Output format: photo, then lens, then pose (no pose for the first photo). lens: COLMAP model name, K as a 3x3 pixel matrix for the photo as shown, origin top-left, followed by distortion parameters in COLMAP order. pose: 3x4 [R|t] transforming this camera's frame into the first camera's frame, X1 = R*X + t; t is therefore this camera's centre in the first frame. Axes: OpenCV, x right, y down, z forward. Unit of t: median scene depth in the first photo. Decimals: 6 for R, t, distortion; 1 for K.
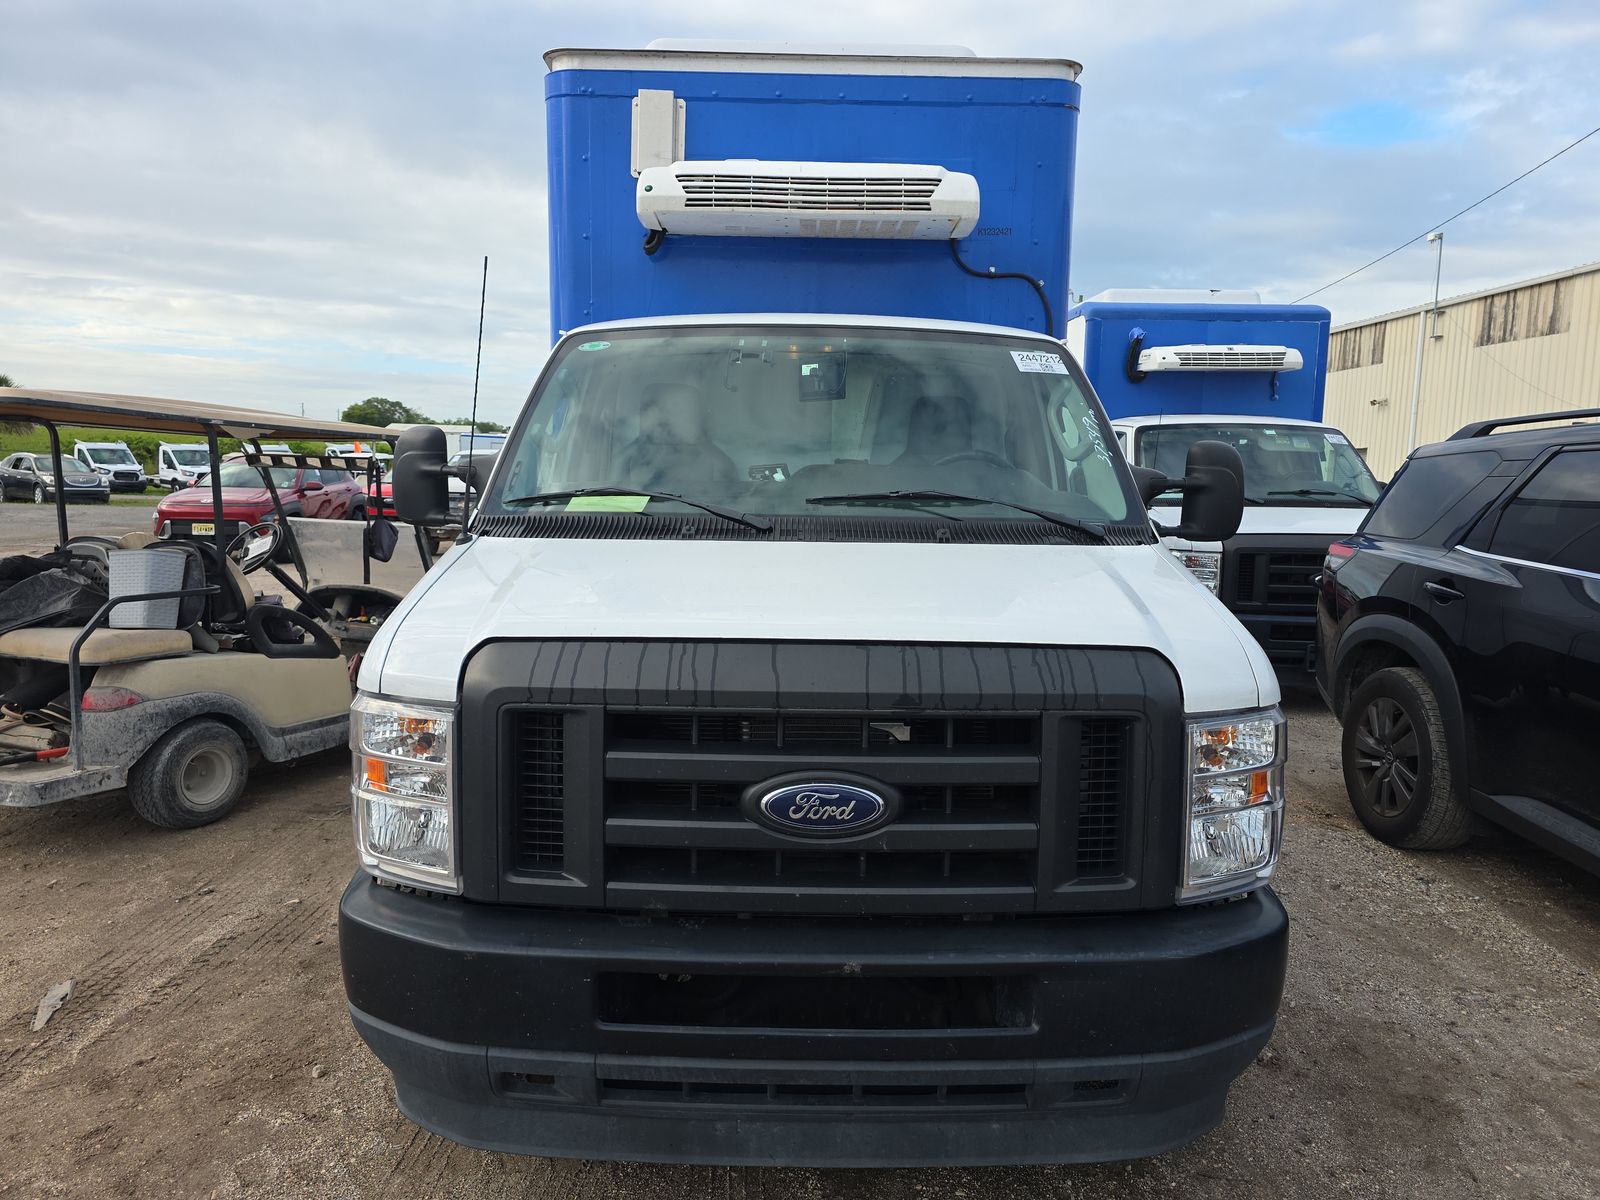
lens RADIAL K [[1075.2, 0, 797.5], [0, 1075.2, 579.4], [0, 0, 1]] dist [0.052543, -0.041041]
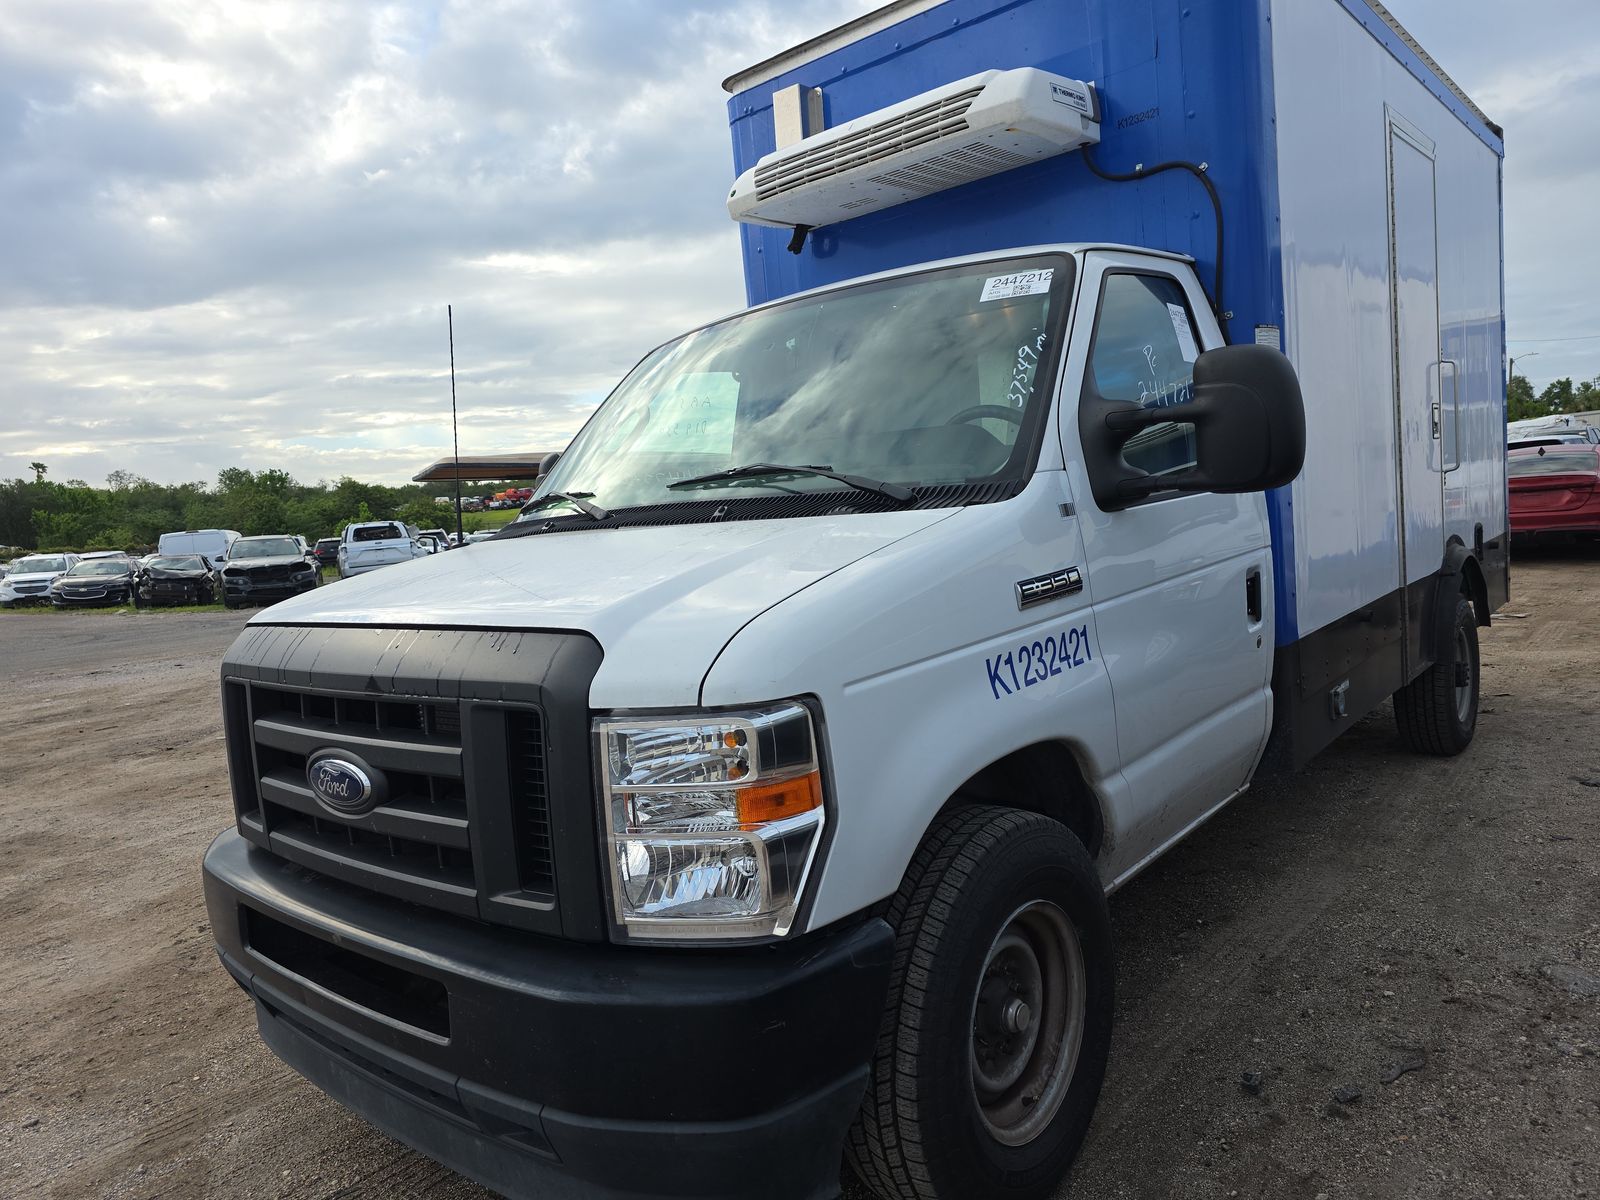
lens RADIAL K [[1075.2, 0, 797.5], [0, 1075.2, 579.4], [0, 0, 1]] dist [0.052543, -0.041041]
pose [[0.755031, -0.032966, -0.654860, 1.001725], [0.029748, 0.999429, -0.016014, 0.040461], [0.655014, -0.007389, 0.755581, 0.466292]]
